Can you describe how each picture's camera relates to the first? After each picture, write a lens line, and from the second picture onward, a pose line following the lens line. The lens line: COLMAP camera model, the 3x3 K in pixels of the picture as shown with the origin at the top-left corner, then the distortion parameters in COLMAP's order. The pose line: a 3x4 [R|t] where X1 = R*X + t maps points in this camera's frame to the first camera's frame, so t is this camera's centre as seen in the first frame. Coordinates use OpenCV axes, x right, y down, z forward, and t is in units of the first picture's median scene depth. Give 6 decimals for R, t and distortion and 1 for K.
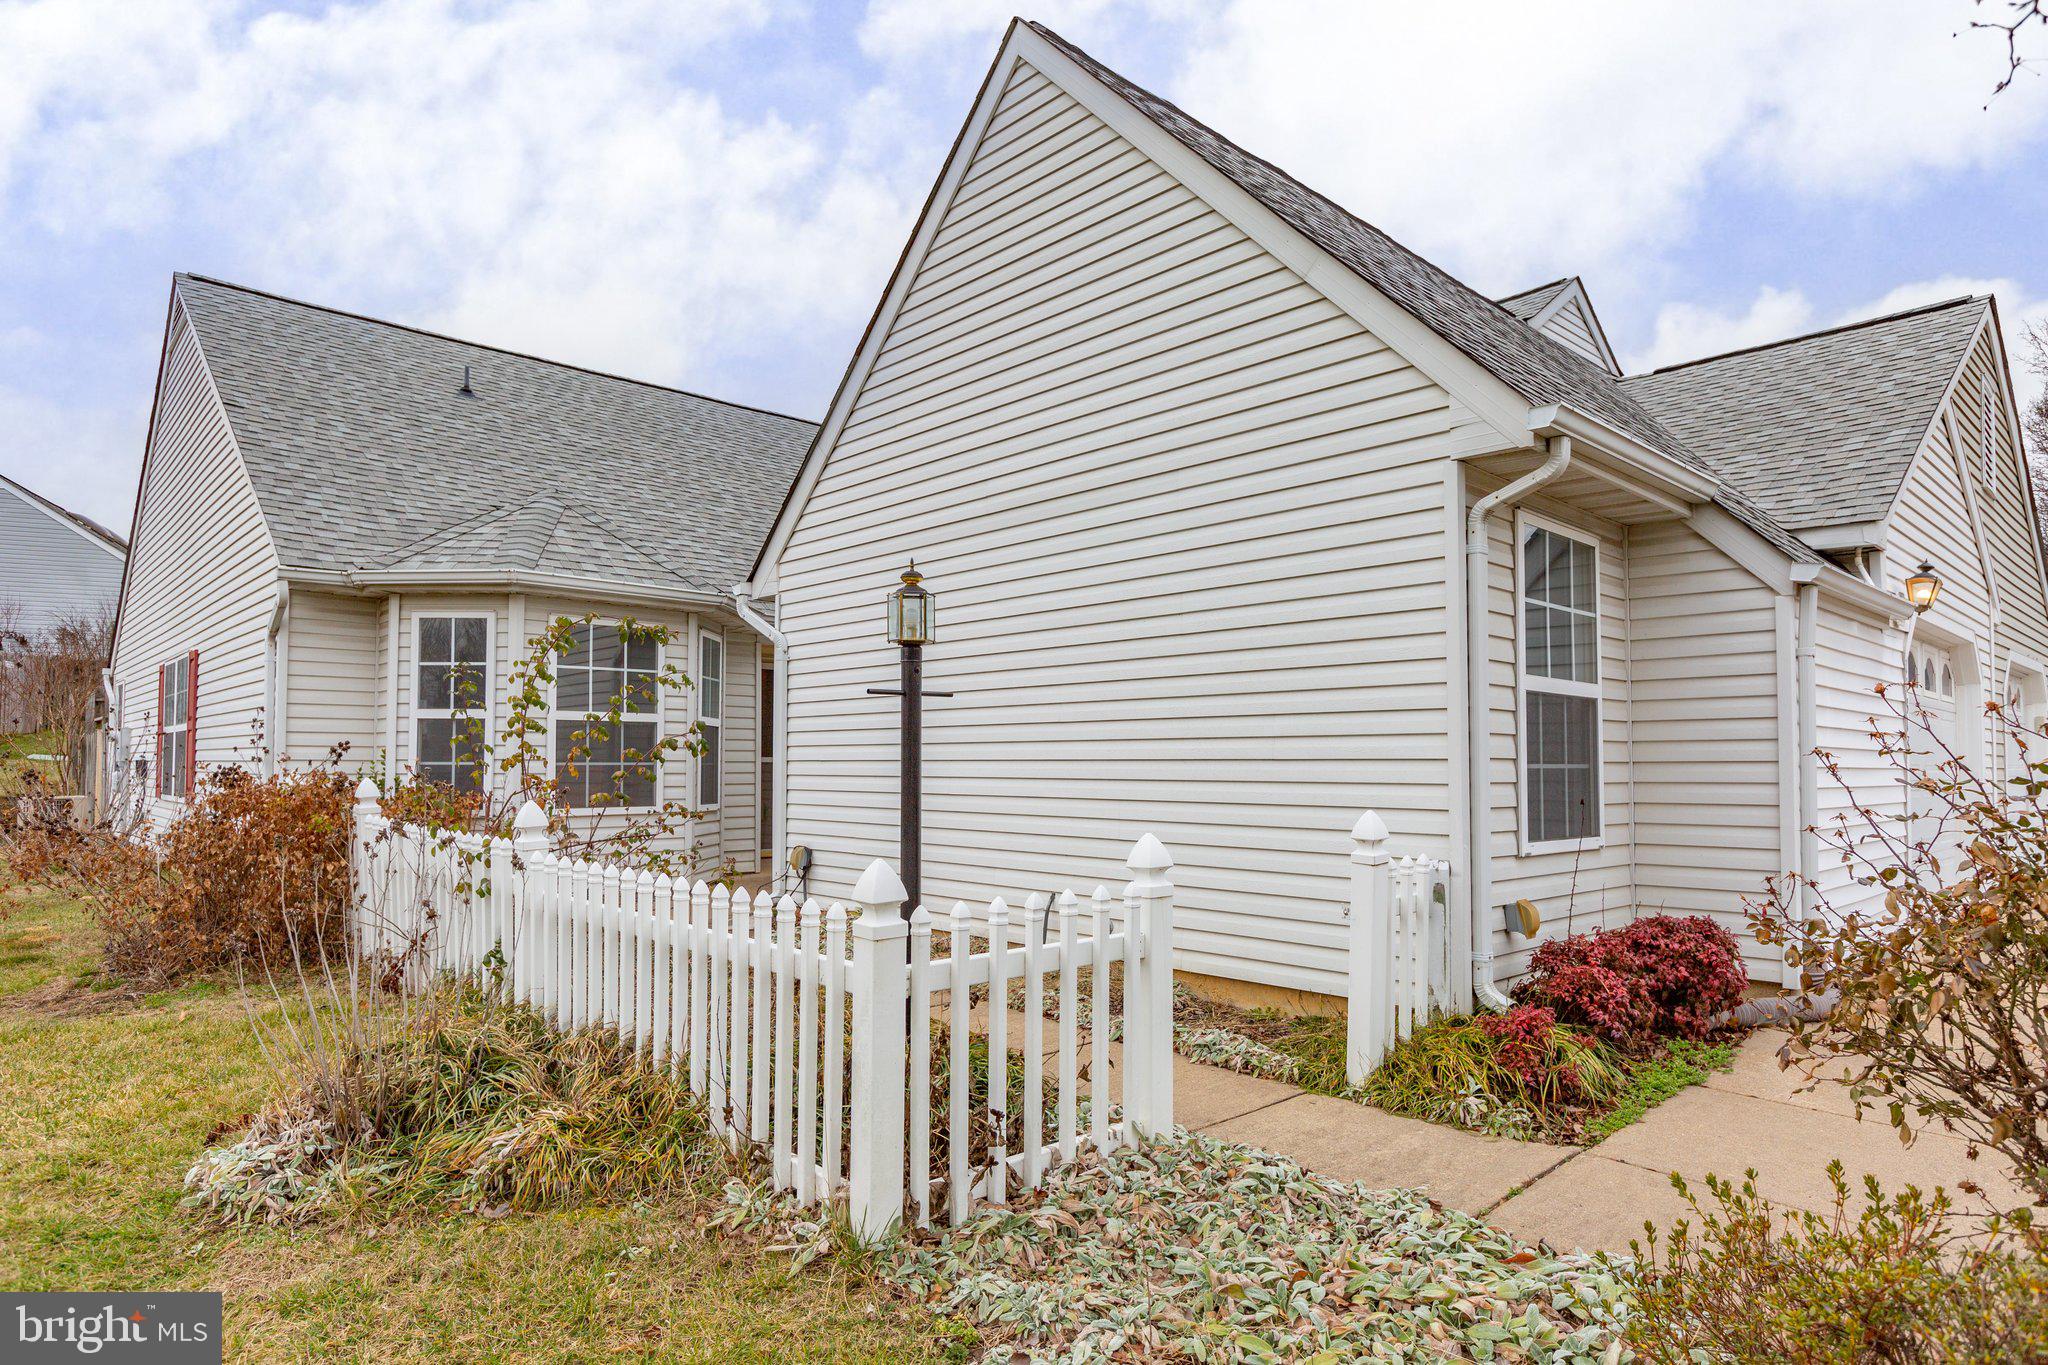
lens RADIAL K [[1164.7, 0, 1032.4], [0, 1164.7, 721.8], [0, 0, 1]] dist [0.000626, -0.001197]
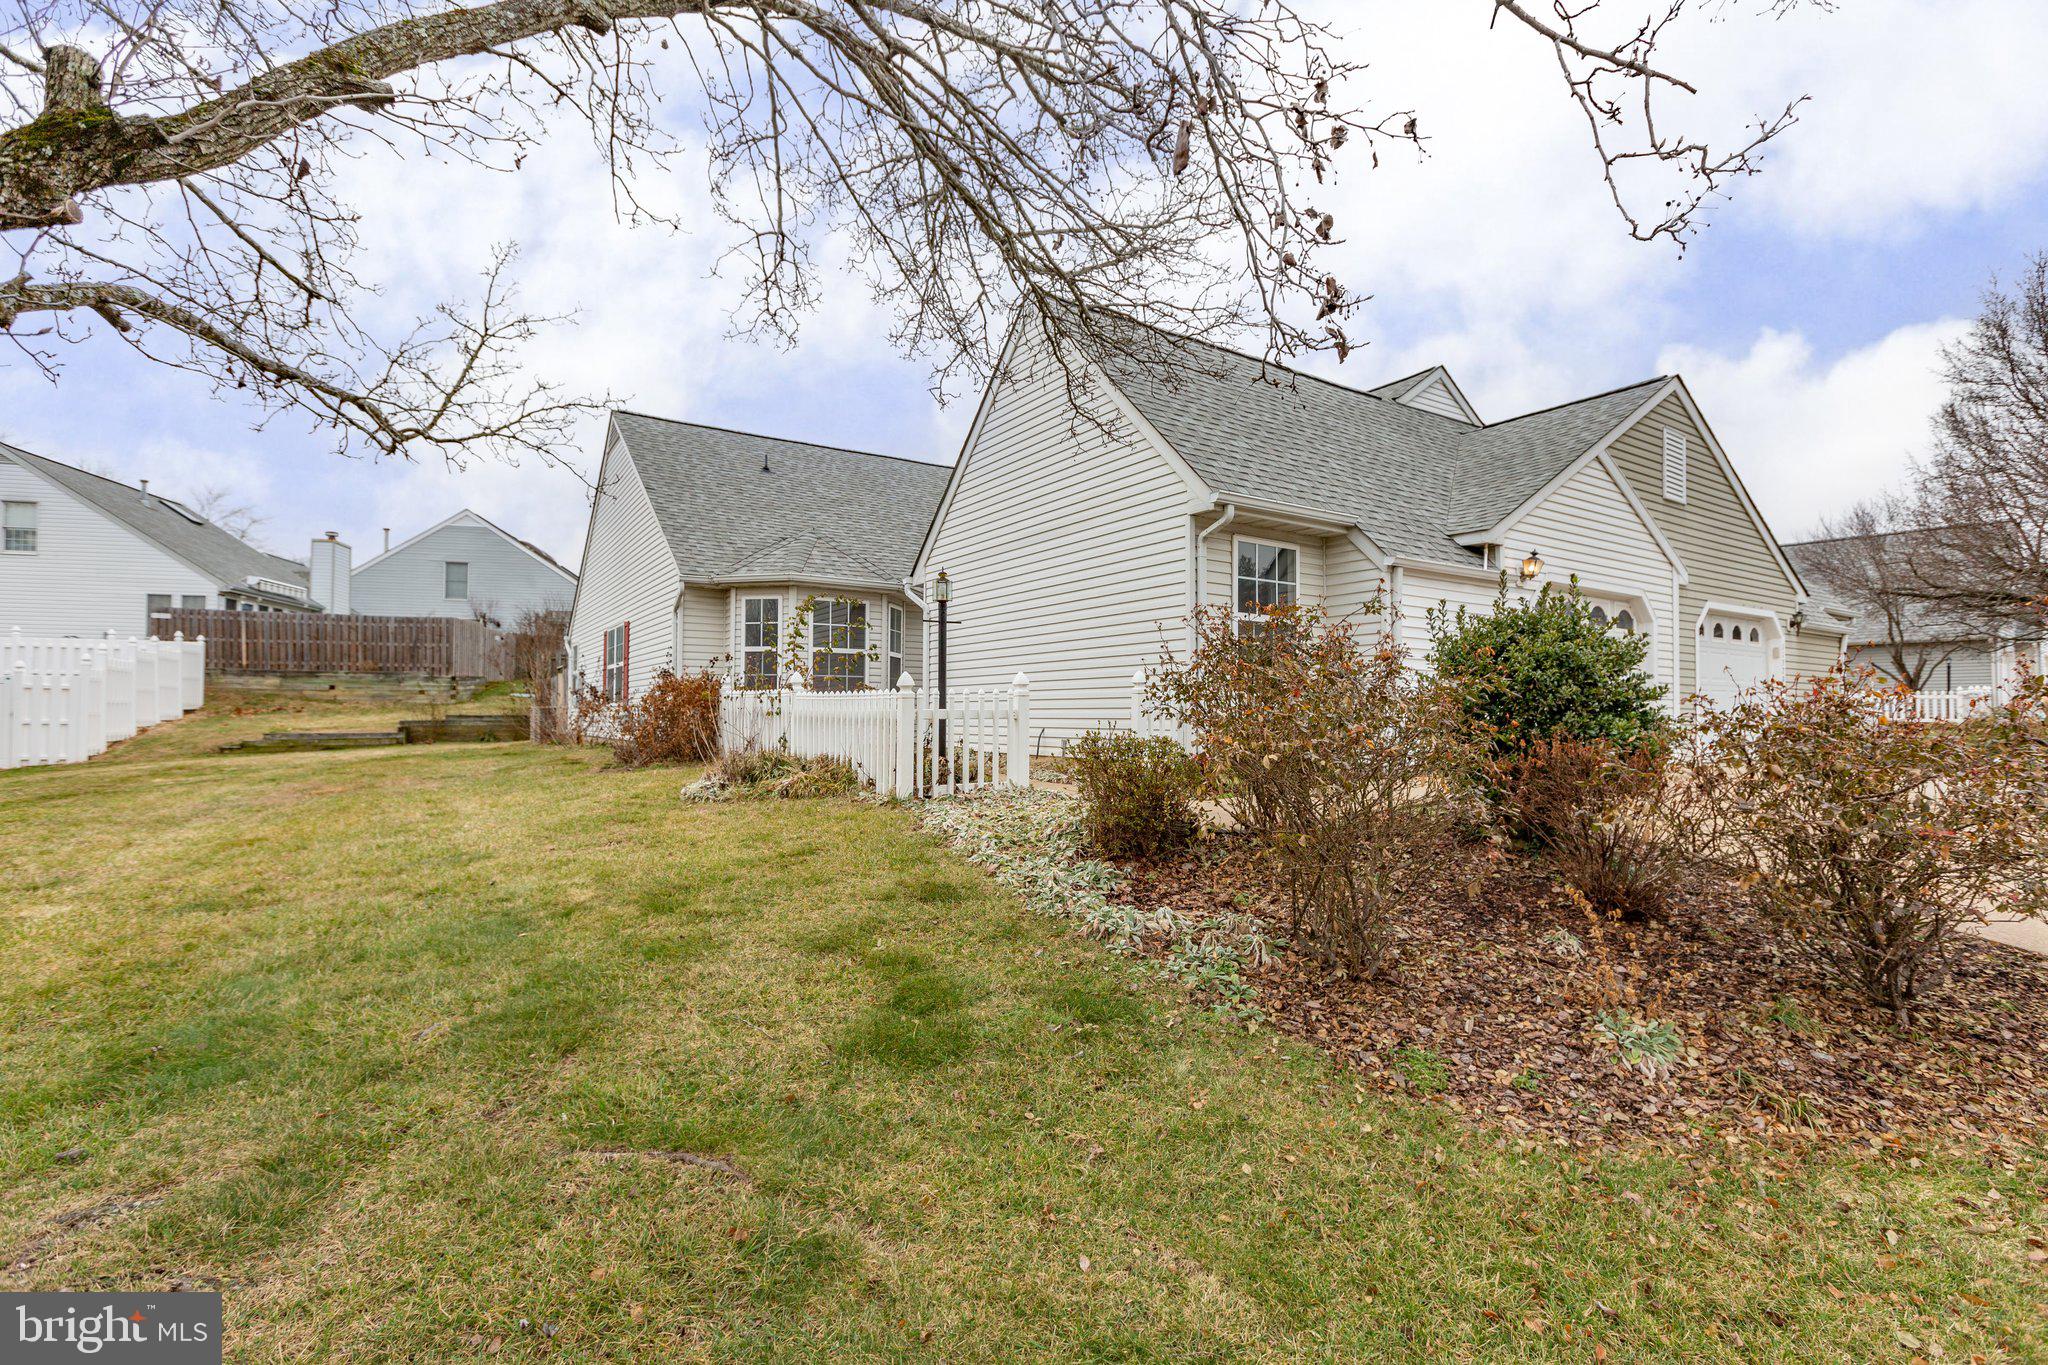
lens RADIAL K [[921.3, 0, 1026.9], [0, 921.3, 690.8], [0, 0, 1]] dist [-0.005409, -0.000082]
pose [[0.985005, -0.001414, -0.172518, 0.207750], [0.002879, 0.999962, 0.008241, 0.054068], [0.172499, -0.008614, 0.984972, -0.448738]]
